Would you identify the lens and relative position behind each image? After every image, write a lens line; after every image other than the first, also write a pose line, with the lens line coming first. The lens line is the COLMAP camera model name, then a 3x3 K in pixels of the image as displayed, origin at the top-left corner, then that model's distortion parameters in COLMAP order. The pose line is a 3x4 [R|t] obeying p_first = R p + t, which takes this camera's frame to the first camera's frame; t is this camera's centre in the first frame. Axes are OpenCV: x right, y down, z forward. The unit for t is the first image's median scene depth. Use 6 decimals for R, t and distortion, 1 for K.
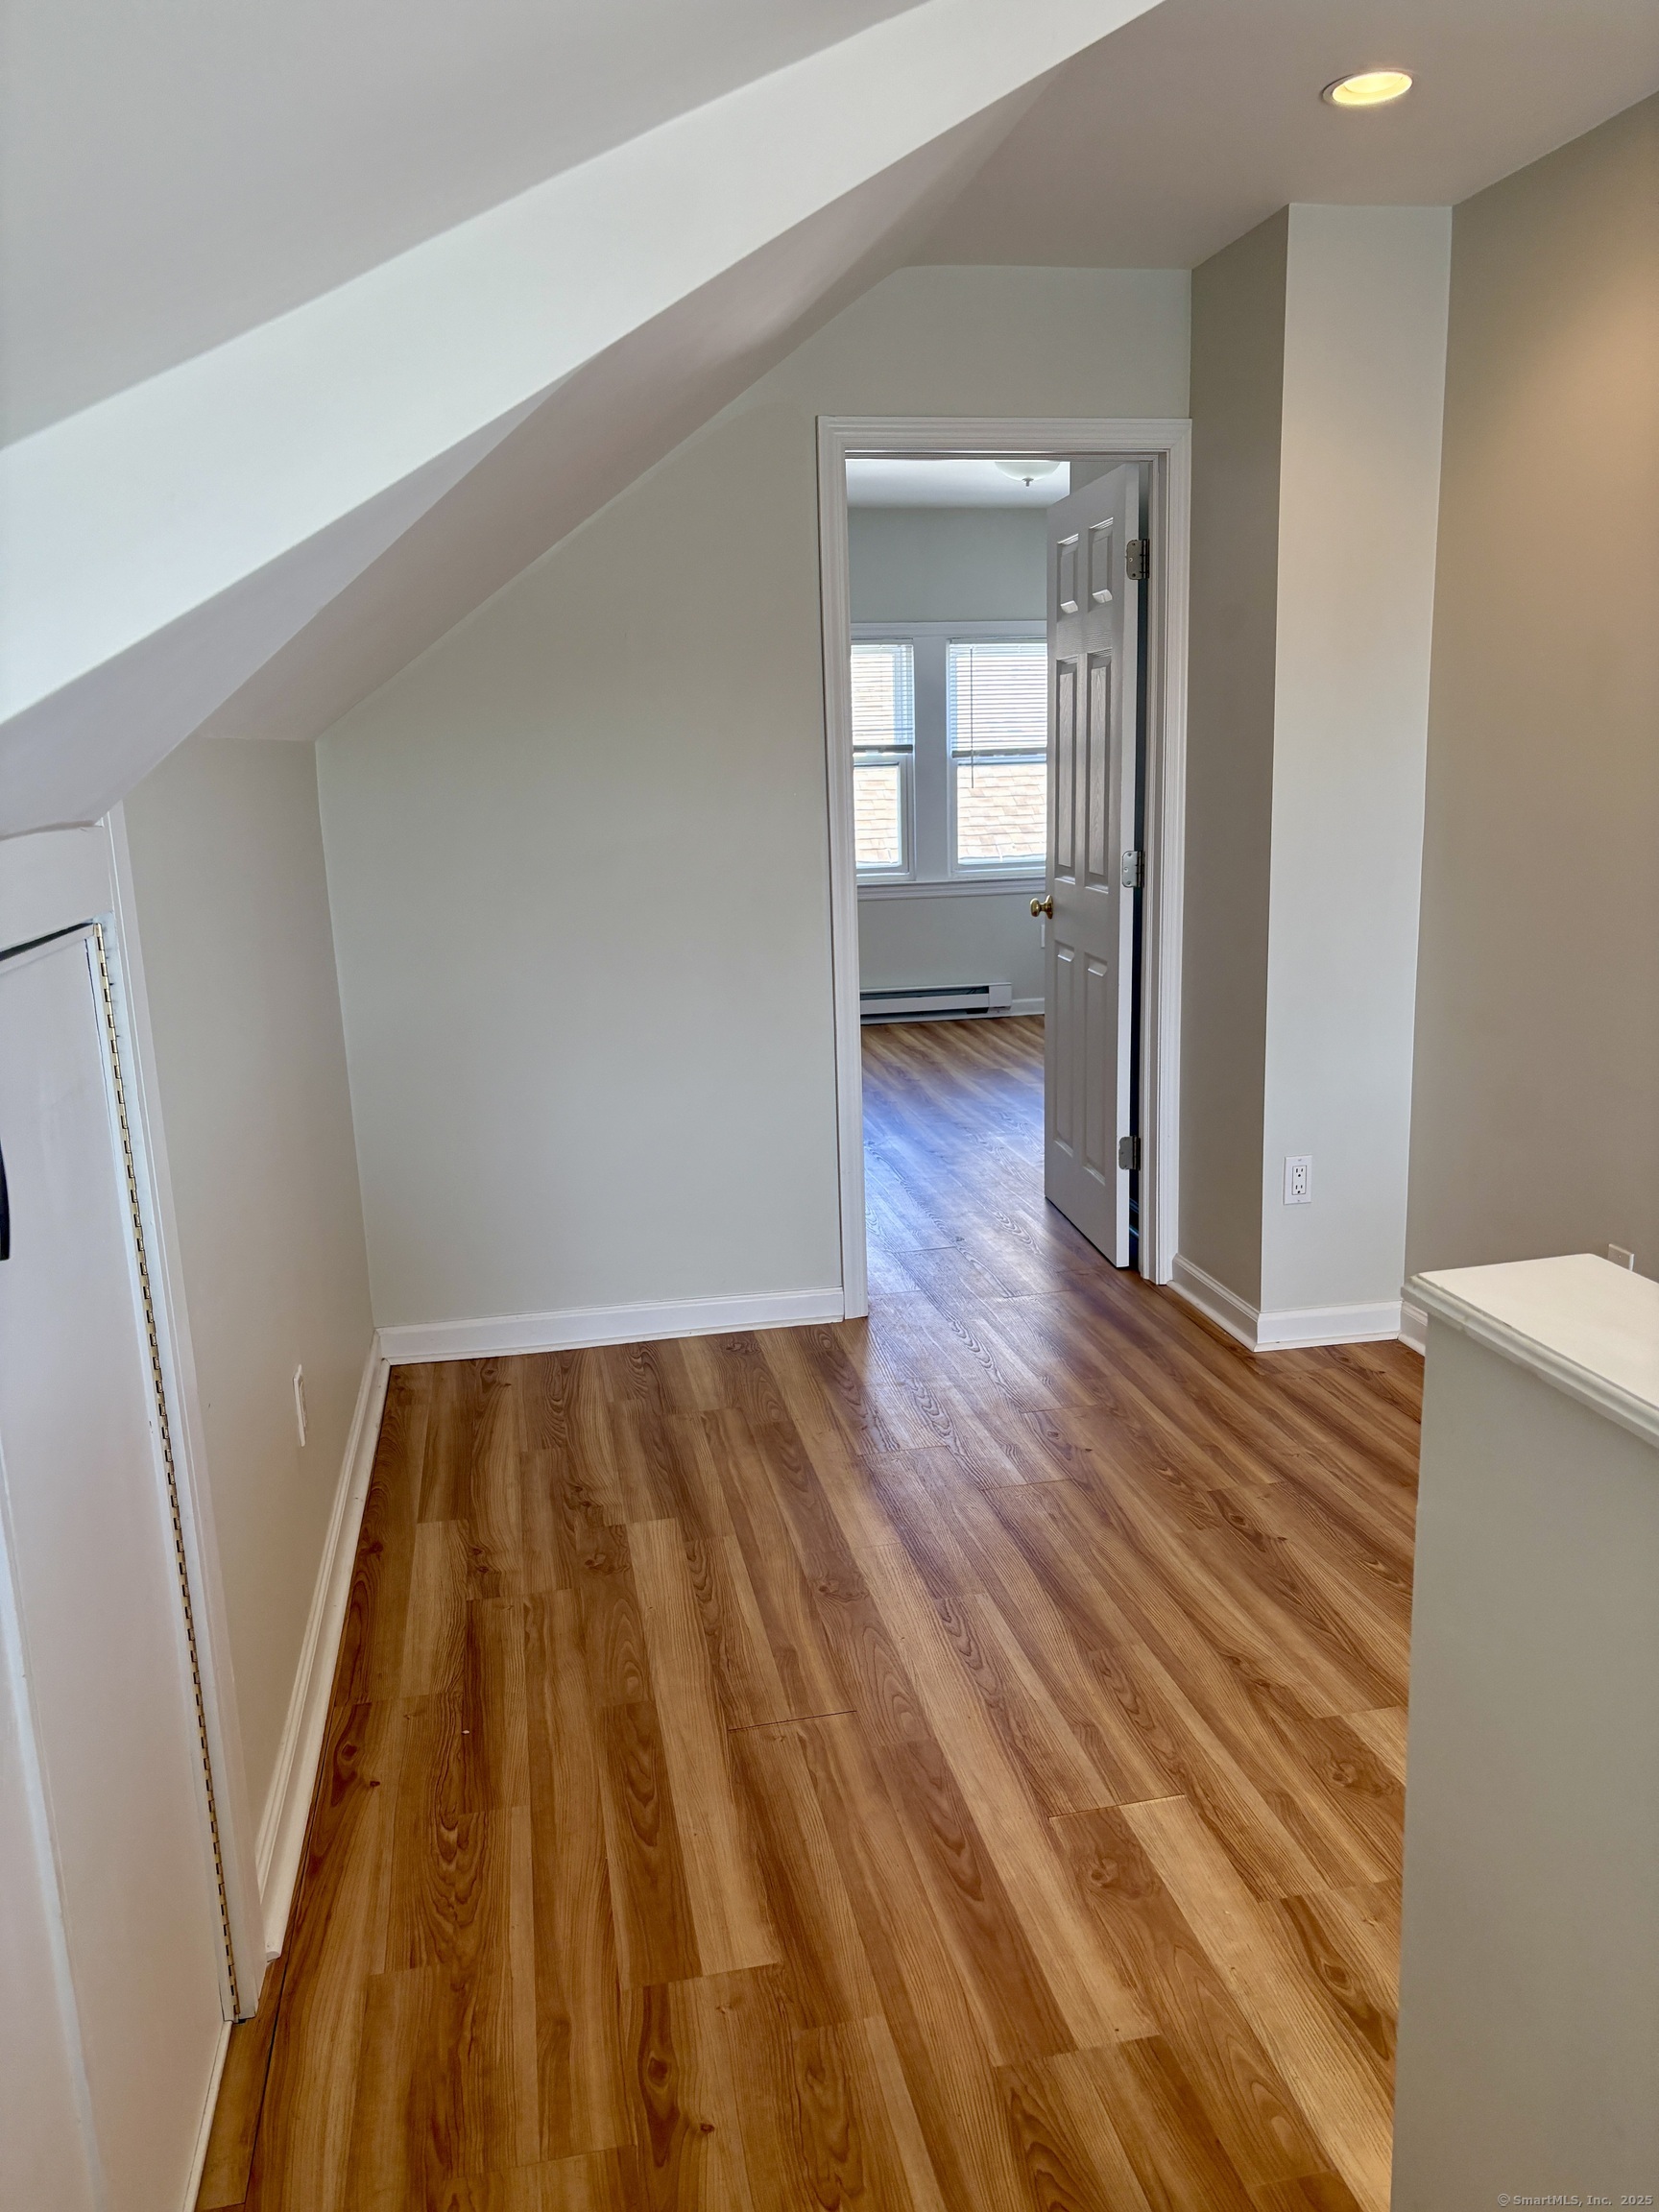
lens RADIAL K [[1674.1, 0, 833.7], [0, 1674.1, 1111.8], [0, 0, 1]] dist [0.034064, -0.002064]
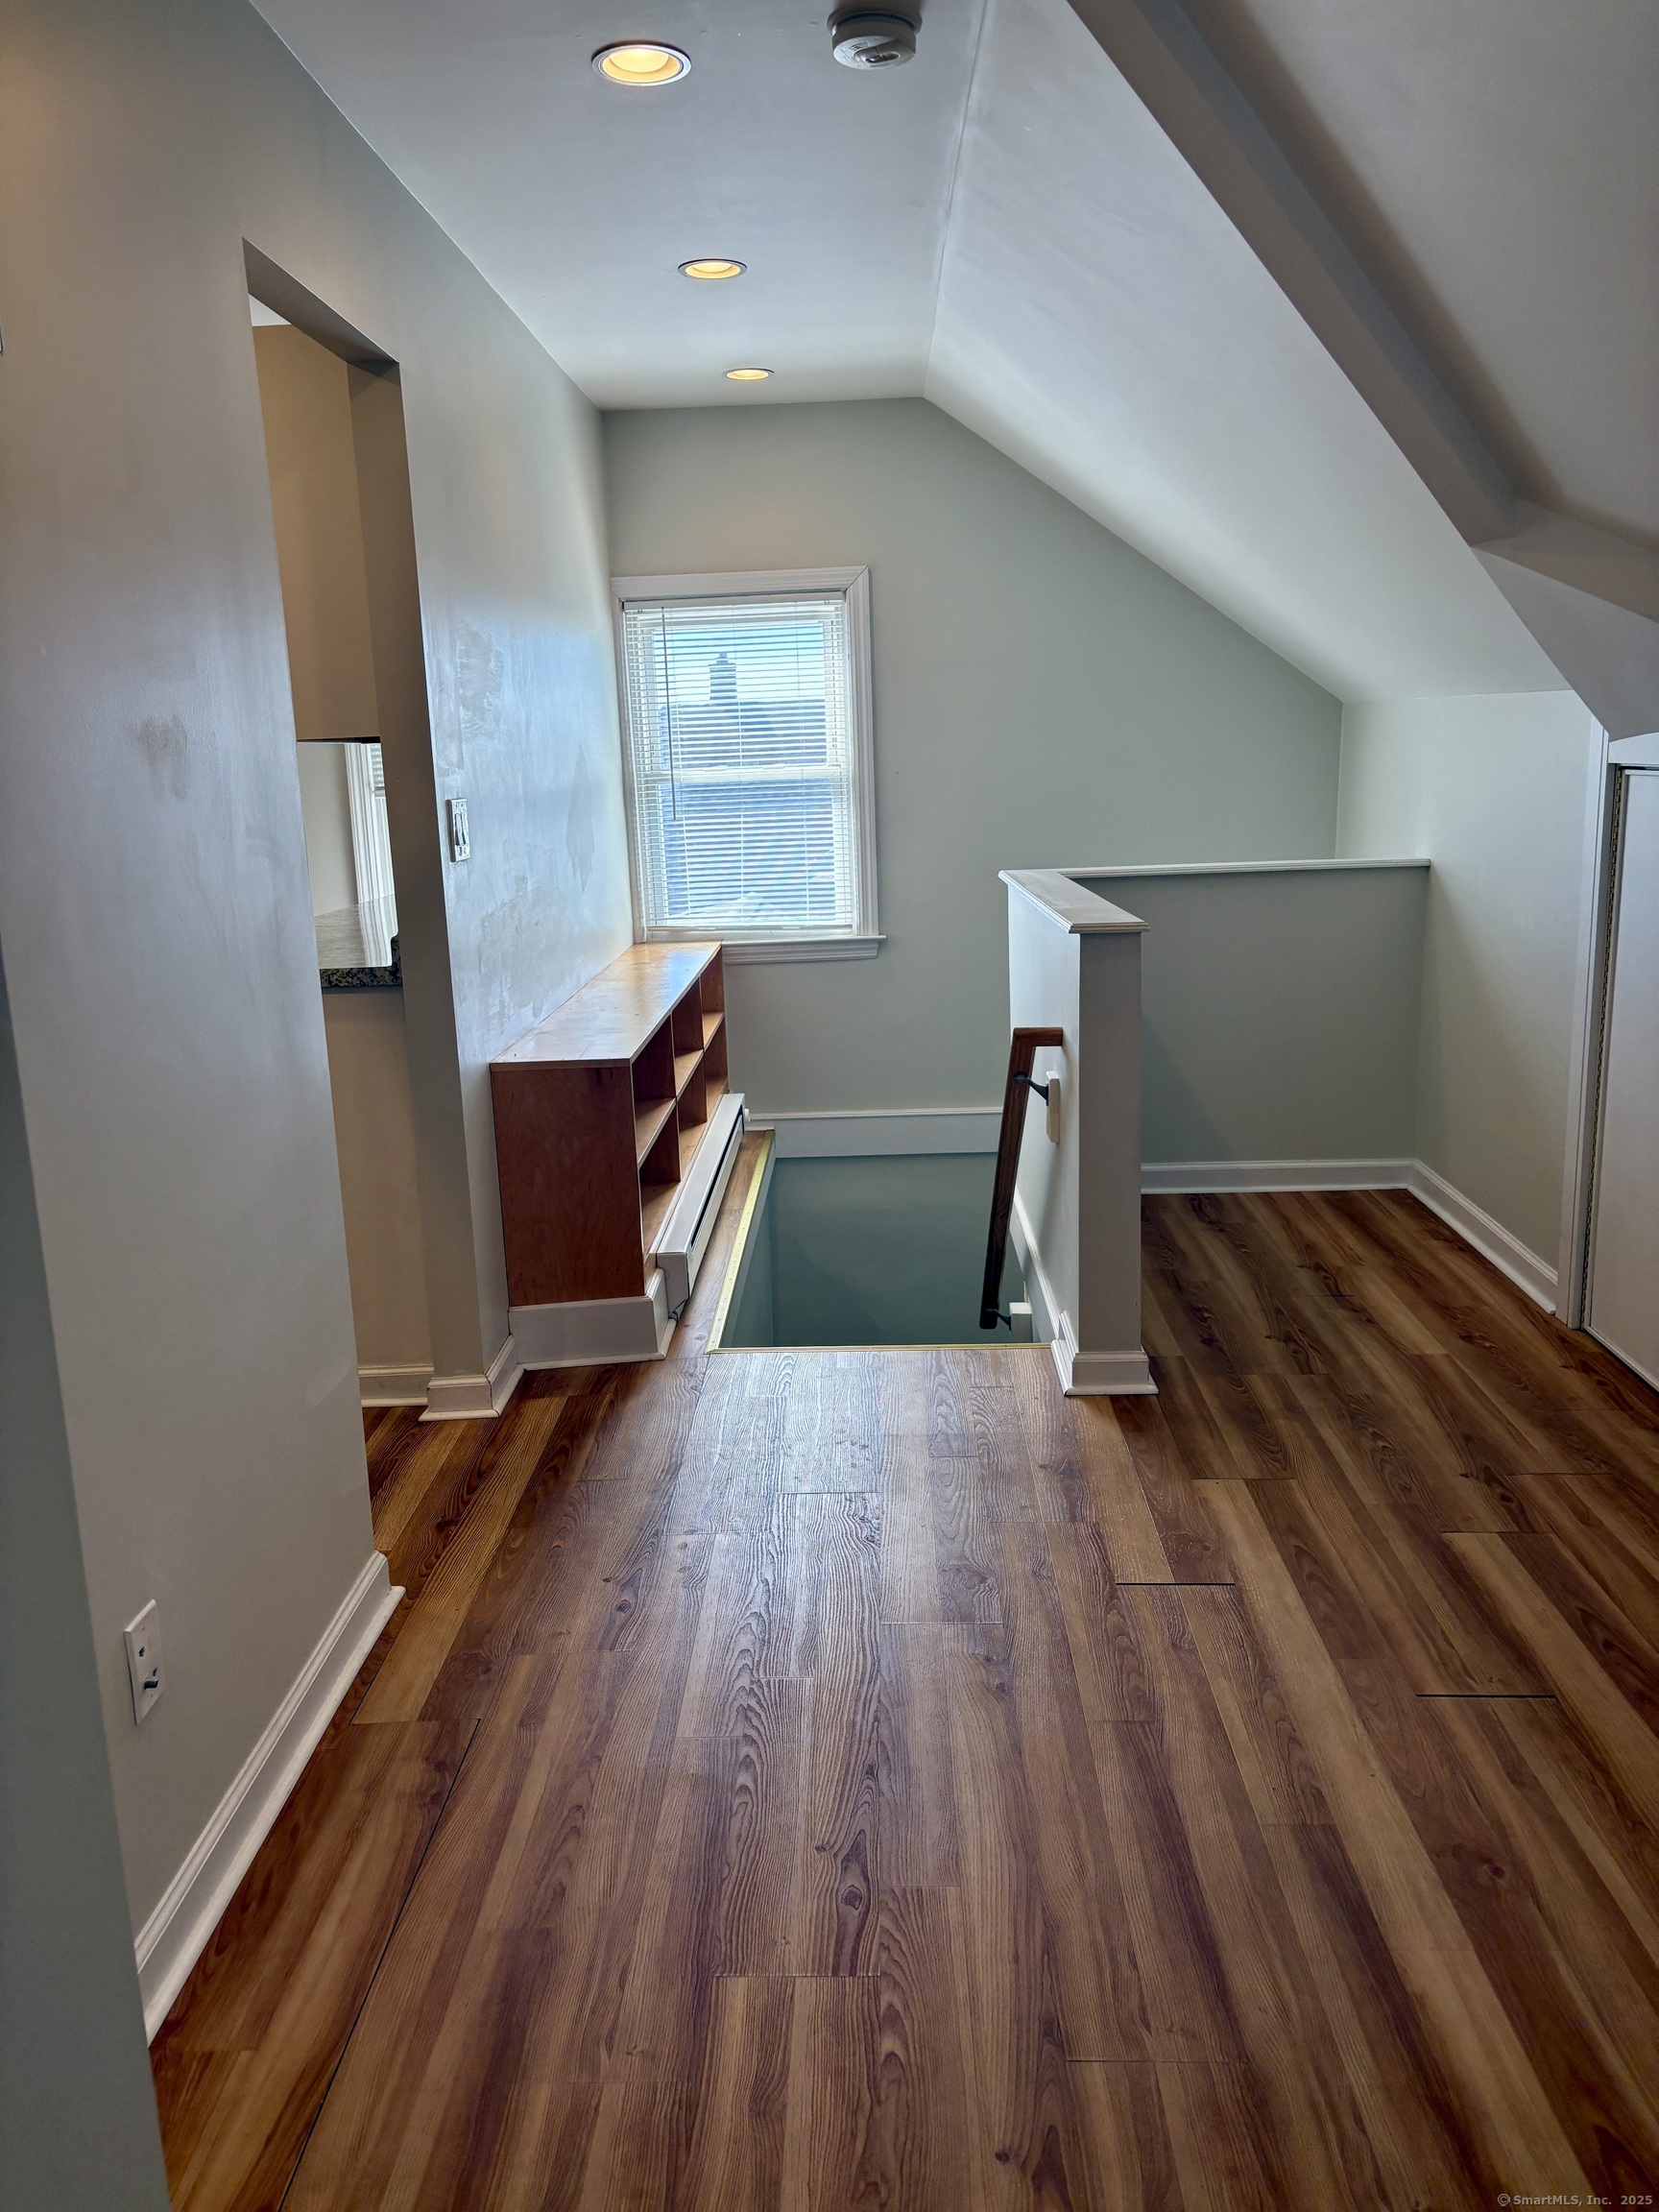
lens RADIAL K [[1674.1, 0, 828.8], [0, 1674.1, 1107.4], [0, 0, 1]] dist [0.034064, -0.002064]
pose [[-0.973046, 0.015126, 0.230114, 0.048297], [0.107273, 0.913004, 0.393595, -0.156283], [-0.204141, 0.407671, -0.890017, 0.759984]]
